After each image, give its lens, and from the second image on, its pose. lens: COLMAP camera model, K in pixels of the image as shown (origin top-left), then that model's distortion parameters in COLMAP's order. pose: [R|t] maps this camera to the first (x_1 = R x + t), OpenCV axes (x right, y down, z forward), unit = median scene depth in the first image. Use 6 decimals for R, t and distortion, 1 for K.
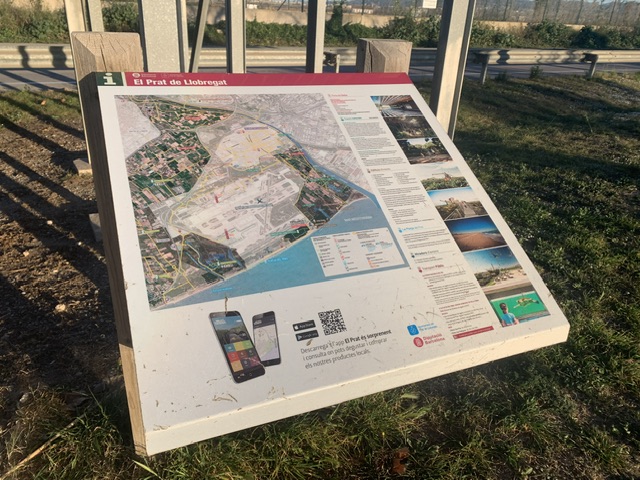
lens RADIAL K [[487.3, 0, 320.0], [0, 487.3, 240.0], [0, 0, 1]] dist [0.012672, 0.000767]
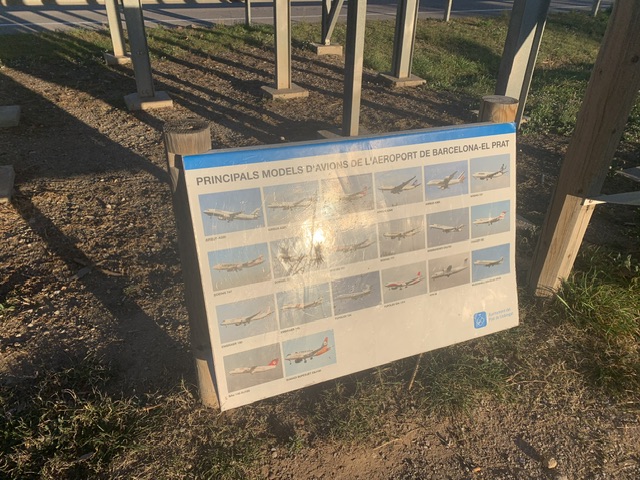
lens RADIAL K [[485.3, 0, 320.3], [0, 485.3, 250.7], [0, 0, 1]] dist [0.008775, 0.001966]
pose [[0.996887, 0.021344, -0.075900, -0.332036], [-0.012317, 0.993001, 0.117464, 0.075813], [0.077876, -0.116163, 0.990172, -0.089241]]
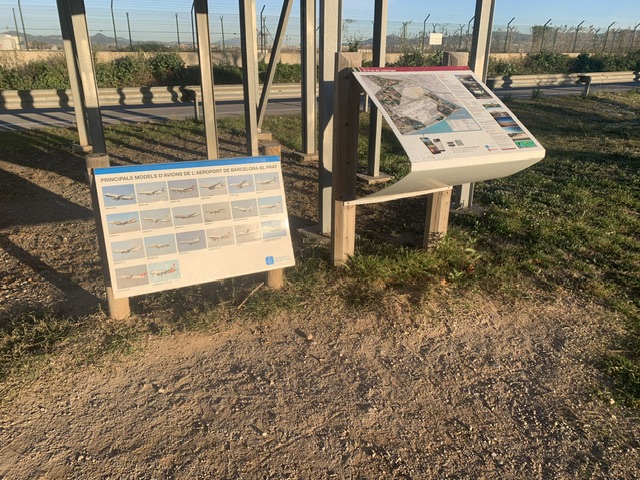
lens RADIAL K [[487.3, 0, 320.0], [0, 487.3, 240.0], [0, 0, 1]] dist [0.012672, 0.000767]
pose [[0.998981, -0.039038, -0.022651, -0.155430], [0.037274, 0.996584, -0.073691, 0.191087], [0.025450, 0.072772, 0.997024, -0.381585]]
